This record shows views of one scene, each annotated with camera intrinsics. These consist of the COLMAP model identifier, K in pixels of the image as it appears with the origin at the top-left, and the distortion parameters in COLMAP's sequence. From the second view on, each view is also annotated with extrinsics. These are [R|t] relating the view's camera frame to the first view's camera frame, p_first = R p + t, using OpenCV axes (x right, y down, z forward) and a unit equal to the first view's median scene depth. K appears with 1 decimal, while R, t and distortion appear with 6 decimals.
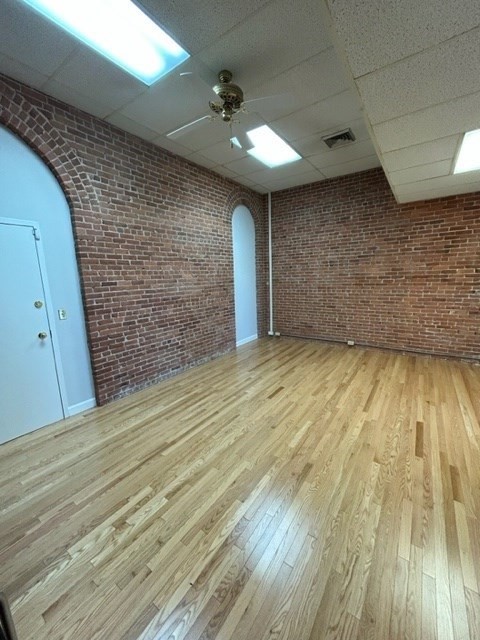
lens RADIAL K [[256.8, 0, 240.0], [0, 256.8, 320.0], [0, 0, 1]] dist [-0.001993, 0.000190]
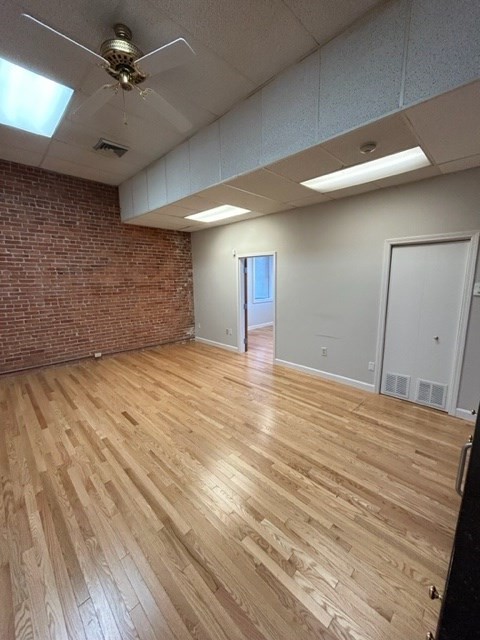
lens RADIAL K [[257.8, 0, 240.4], [0, 257.8, 318.7], [0, 0, 1]] dist [-0.000022, 0.000380]
pose [[0.177006, -0.123480, 0.976433, -0.565264], [0.171485, 0.980793, 0.092945, -0.059110], [-0.969155, 0.150992, 0.194781, 0.395841]]
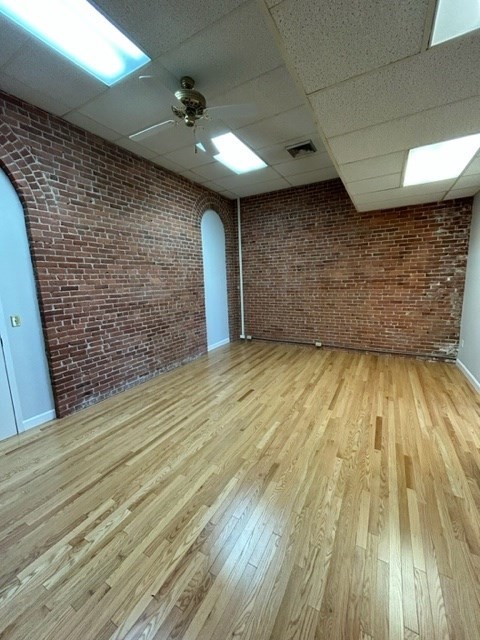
lens RADIAL K [[256.8, 0, 240.0], [0, 256.8, 320.0], [0, 0, 1]] dist [-0.001993, 0.000190]
pose [[0.995025, -0.015885, 0.098348, 0.021273], [0.017517, 0.999723, -0.015747, 0.002435], [-0.098071, 0.017391, 0.995027, -0.005585]]
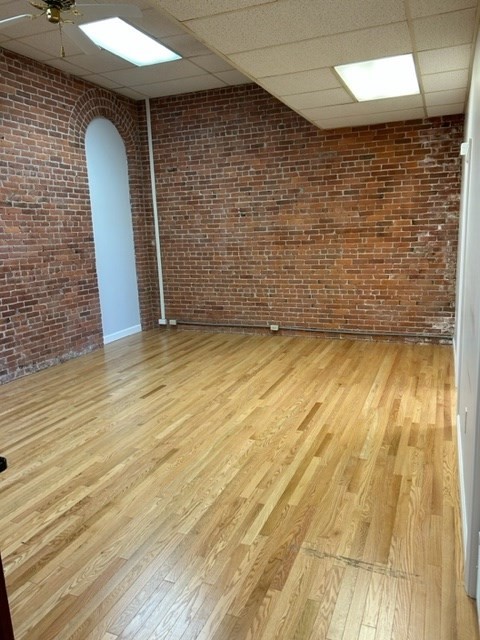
lens RADIAL K [[481.0, 0, 242.3], [0, 481.0, 322.6], [0, 0, 1]] dist [0.048188, -0.053591]
pose [[0.974856, -0.043511, 0.218545, 0.091094], [0.041370, 0.999041, 0.014365, 0.075903], [-0.218960, -0.004962, 0.975721, -0.349968]]
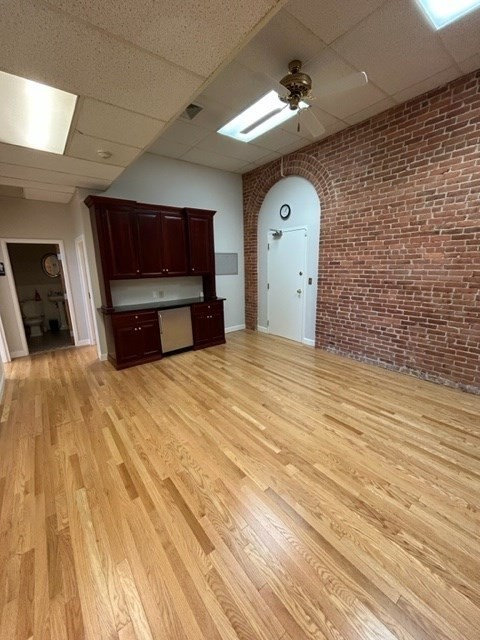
lens RADIAL K [[257.8, 0, 240.4], [0, 257.8, 318.7], [0, 0, 1]] dist [-0.000022, 0.000380]
pose [[-0.286062, 0.239977, -0.927674, 0.777381], [-0.132604, 0.948902, 0.286359, -0.158939], [0.948991, 0.204930, -0.239623, 0.795924]]
